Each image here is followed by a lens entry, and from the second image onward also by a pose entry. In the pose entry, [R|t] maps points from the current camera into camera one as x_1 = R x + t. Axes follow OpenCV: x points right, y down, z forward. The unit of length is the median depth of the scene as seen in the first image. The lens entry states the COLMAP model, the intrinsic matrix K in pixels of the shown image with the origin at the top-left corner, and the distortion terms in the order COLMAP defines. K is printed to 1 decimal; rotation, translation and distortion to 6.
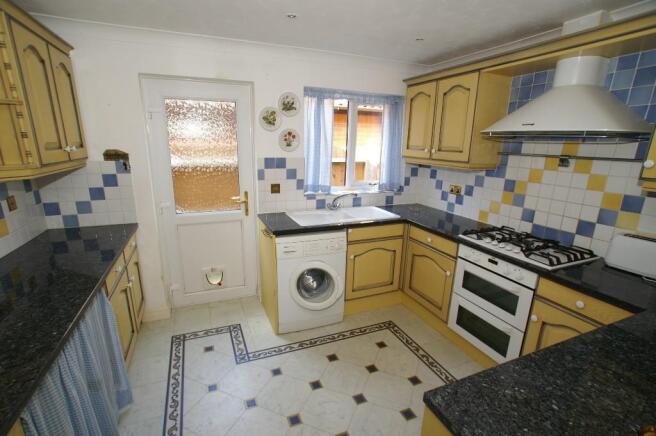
lens RADIAL K [[309.3, 0, 330.2], [0, 309.3, 219.9], [0, 0, 1]] dist [-0.005768, 0.002426]
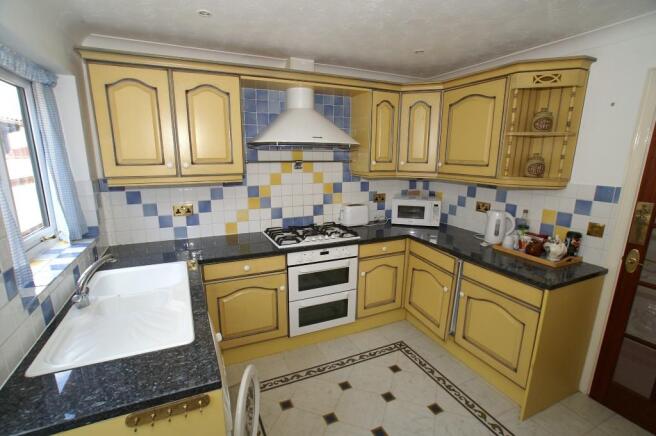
lens RADIAL K [[309.3, 0, 331.6], [0, 309.3, 220.1], [0, 0, 1]] dist [-0.005768, 0.002426]
pose [[0.009415, -0.245745, 0.969289, -0.525456], [0.244403, 0.940498, 0.236072, -0.228013], [-0.969628, 0.234675, 0.068916, 0.768874]]
